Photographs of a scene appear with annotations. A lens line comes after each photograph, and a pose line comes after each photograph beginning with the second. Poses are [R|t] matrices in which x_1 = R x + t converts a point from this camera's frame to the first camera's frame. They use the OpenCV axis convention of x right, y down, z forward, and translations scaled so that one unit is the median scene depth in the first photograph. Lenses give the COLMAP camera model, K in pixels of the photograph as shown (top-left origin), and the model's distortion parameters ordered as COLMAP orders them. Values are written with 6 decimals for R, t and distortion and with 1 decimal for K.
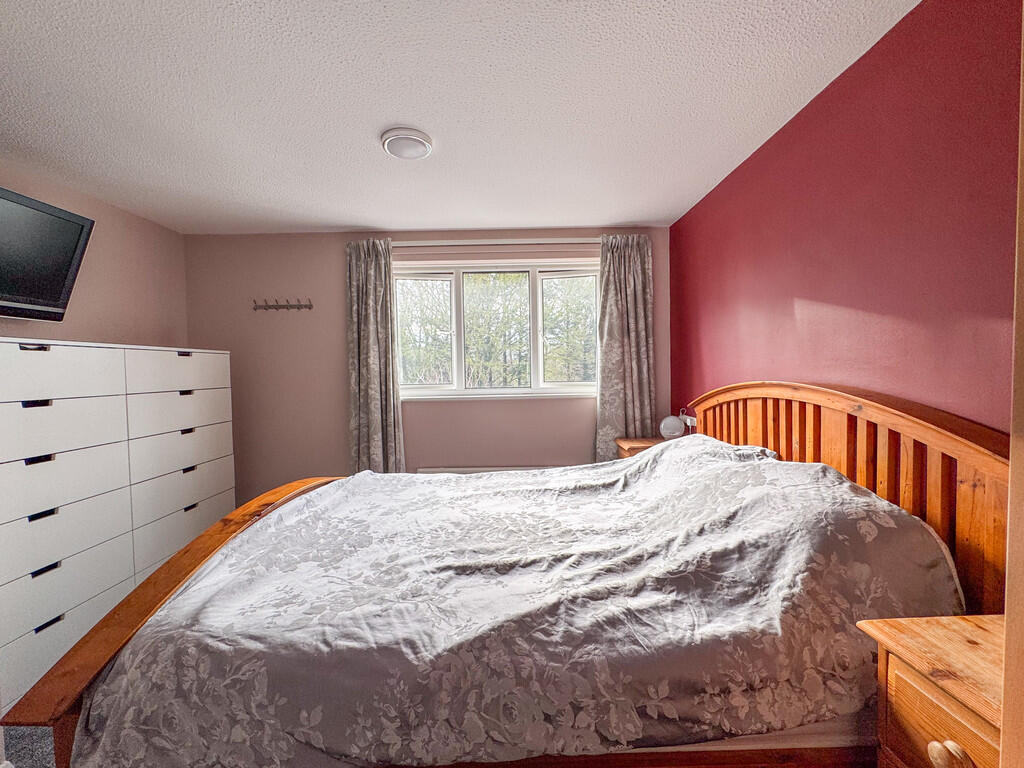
lens RADIAL K [[433.5, 0, 512.9], [0, 433.5, 383.0], [0, 0, 1]] dist [-0.002024, 0.000172]
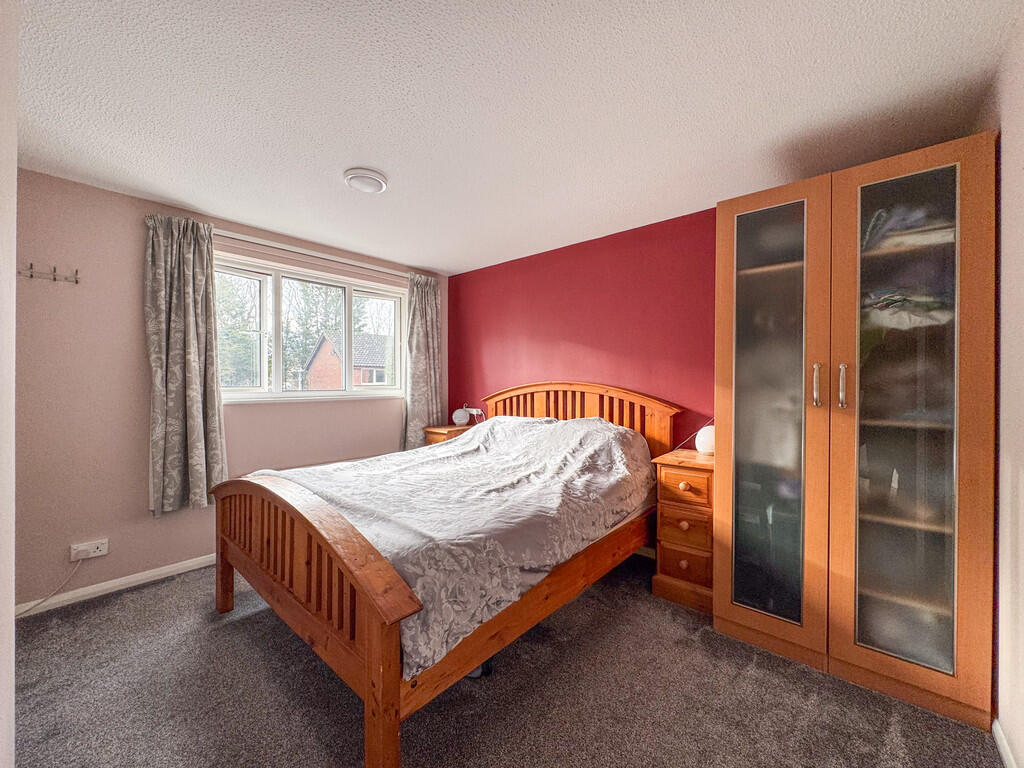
lens RADIAL K [[408.3, 0, 513.7], [0, 408.3, 382.4], [0, 0, 1]] dist [-0.004302, 0.001127]
pose [[0.654757, 0.016670, 0.755656, -0.546529], [0.012844, 0.999367, -0.033175, 0.035482], [-0.755731, 0.031427, 0.654128, -0.024542]]
